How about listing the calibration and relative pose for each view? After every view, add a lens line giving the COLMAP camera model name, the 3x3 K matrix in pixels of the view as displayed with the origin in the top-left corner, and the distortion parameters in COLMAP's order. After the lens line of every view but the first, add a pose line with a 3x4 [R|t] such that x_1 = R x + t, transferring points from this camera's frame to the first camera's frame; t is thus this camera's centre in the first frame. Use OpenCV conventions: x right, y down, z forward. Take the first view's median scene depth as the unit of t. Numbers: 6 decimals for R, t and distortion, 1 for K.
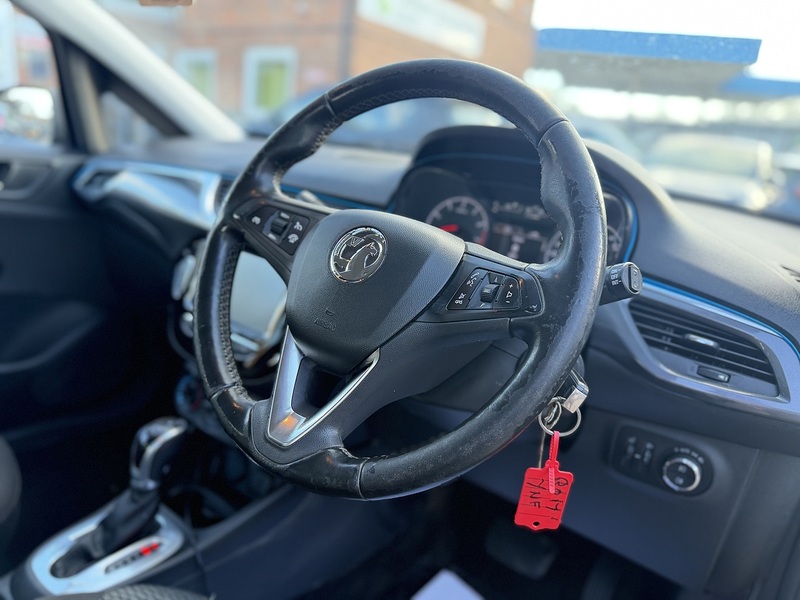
lens RADIAL K [[574.7, 0, 406.6], [0, 574.7, 299.2], [0, 0, 1]] dist [0.001534, -0.016809]
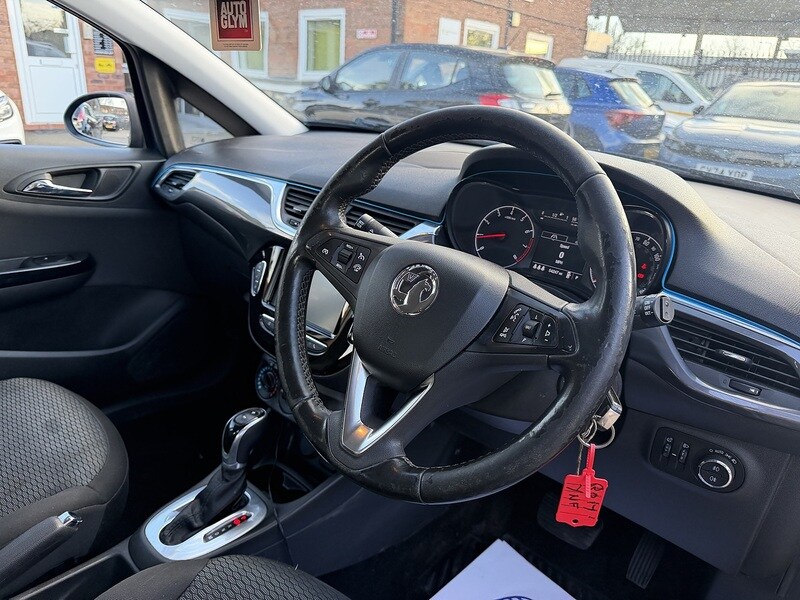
lens RADIAL K [[574.7, 0, 400.4], [0, 574.7, 293.3], [0, 0, 1]] dist [0.001534, -0.016809]
pose [[0.994284, -0.012939, -0.105985, 0.006904], [0.020125, 0.997549, 0.067022, -0.126227], [0.104858, -0.068772, 0.992106, -0.120277]]
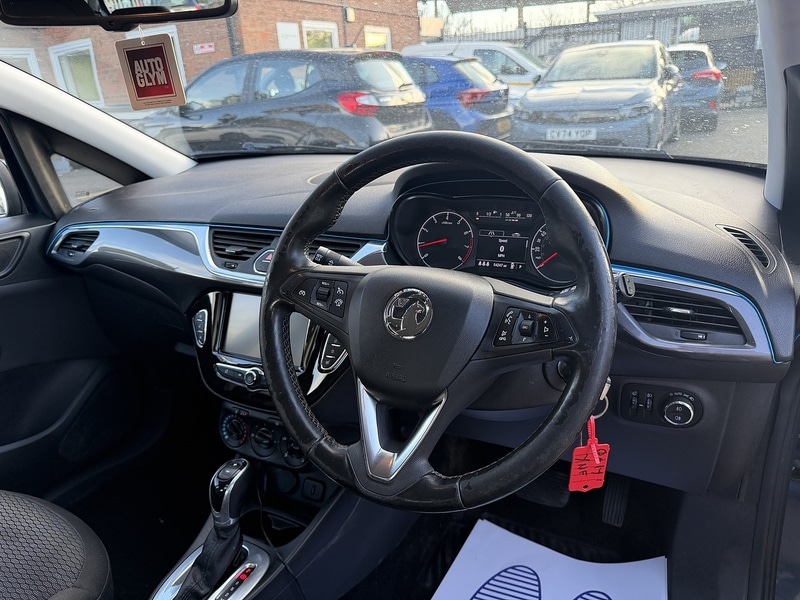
lens RADIAL K [[574.7, 0, 398.1], [0, 574.7, 293.1], [0, 0, 1]] dist [0.001534, -0.016809]
pose [[0.972760, -0.217546, 0.080074, -0.164614], [0.210169, 0.973390, 0.091331, -0.200365], [-0.097811, -0.072014, 0.992596, -0.164653]]
